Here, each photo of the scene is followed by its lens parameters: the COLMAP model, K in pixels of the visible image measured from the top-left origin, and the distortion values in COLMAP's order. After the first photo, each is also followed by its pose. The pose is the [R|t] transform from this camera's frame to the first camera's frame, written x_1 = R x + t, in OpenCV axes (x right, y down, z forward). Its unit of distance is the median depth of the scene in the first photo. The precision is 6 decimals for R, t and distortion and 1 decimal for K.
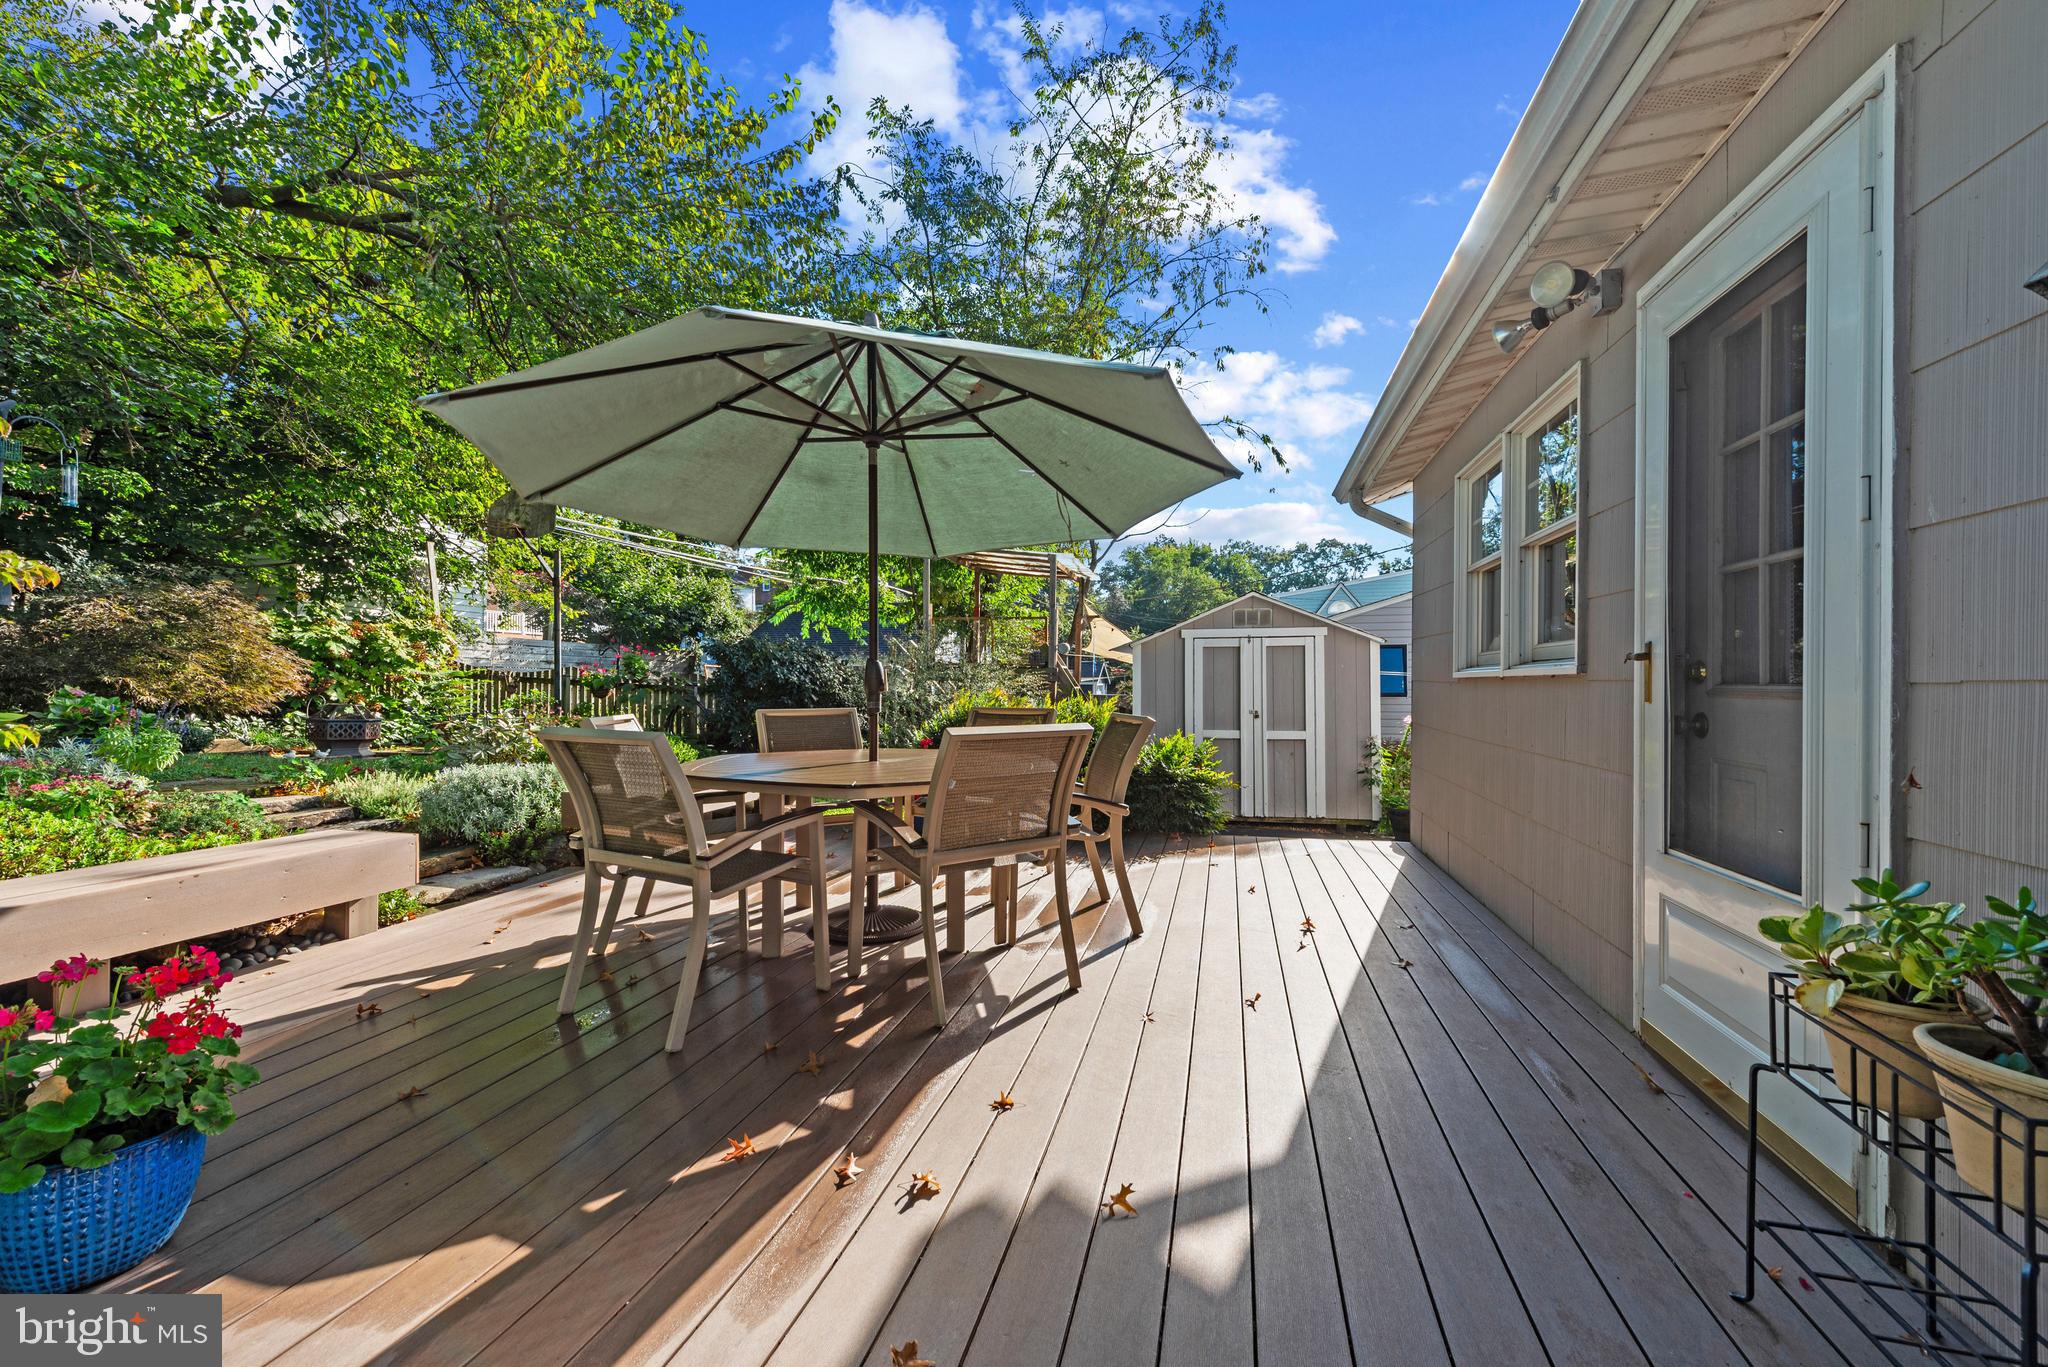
lens RADIAL K [[785.2, 0, 1024.0], [0, 785.2, 683.5], [0, 0, 1]] dist [0.001469, 0.000086]
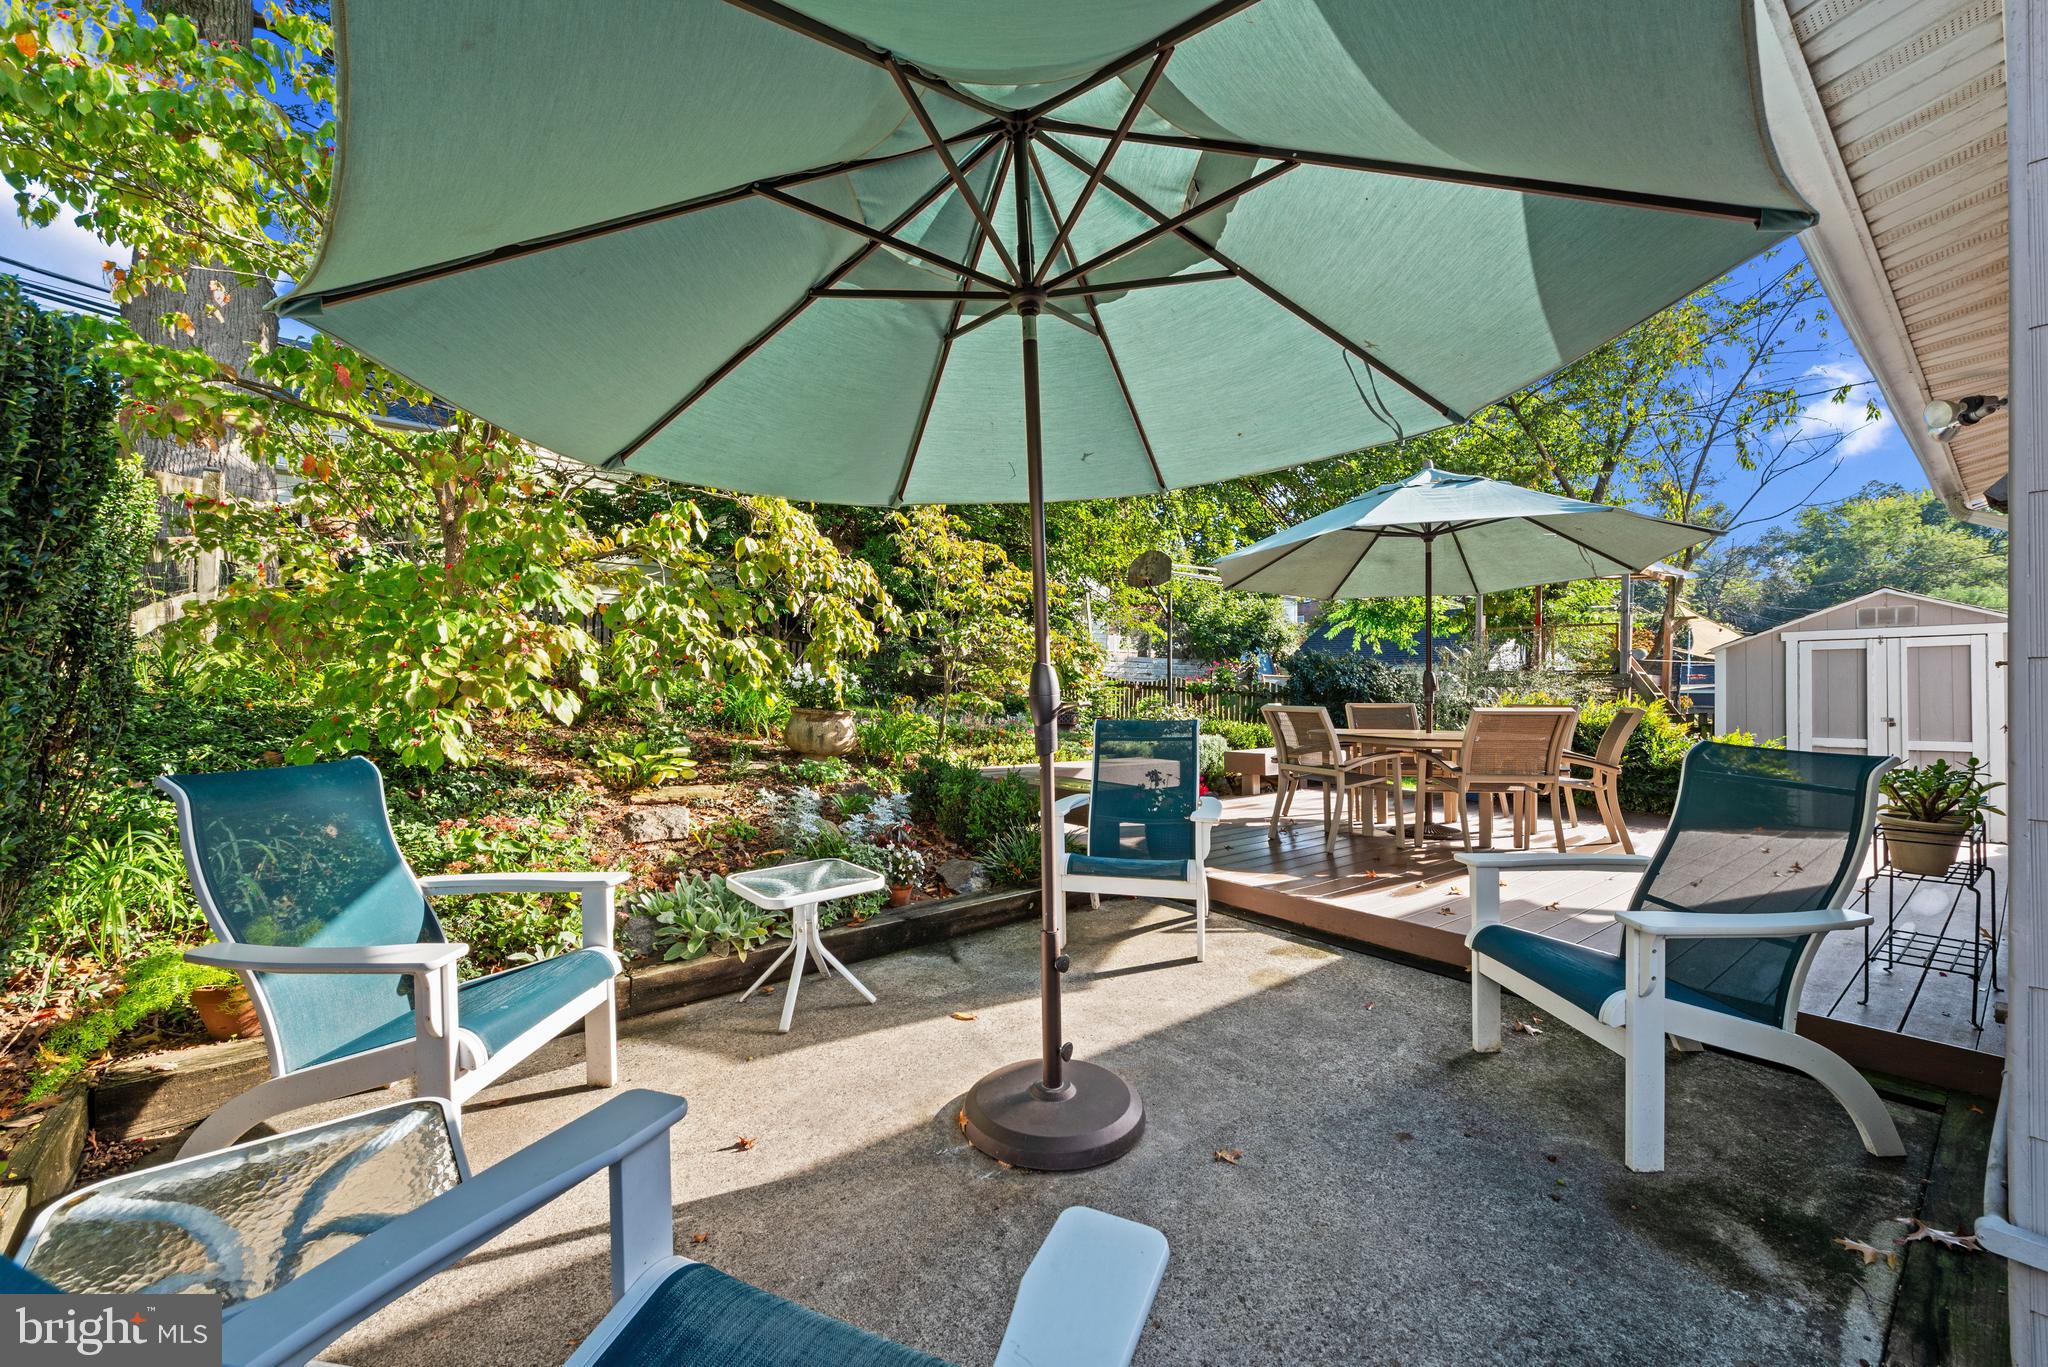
lens RADIAL K [[785.2, 0, 1024.0], [0, 785.2, 683.5], [0, 0, 1]] dist [0.001469, 0.000086]
pose [[0.791059, -0.005328, -0.611717, 0.036781], [-0.001854, 0.999937, -0.011107, 0.003969], [0.611738, 0.009920, 0.790999, -0.210210]]
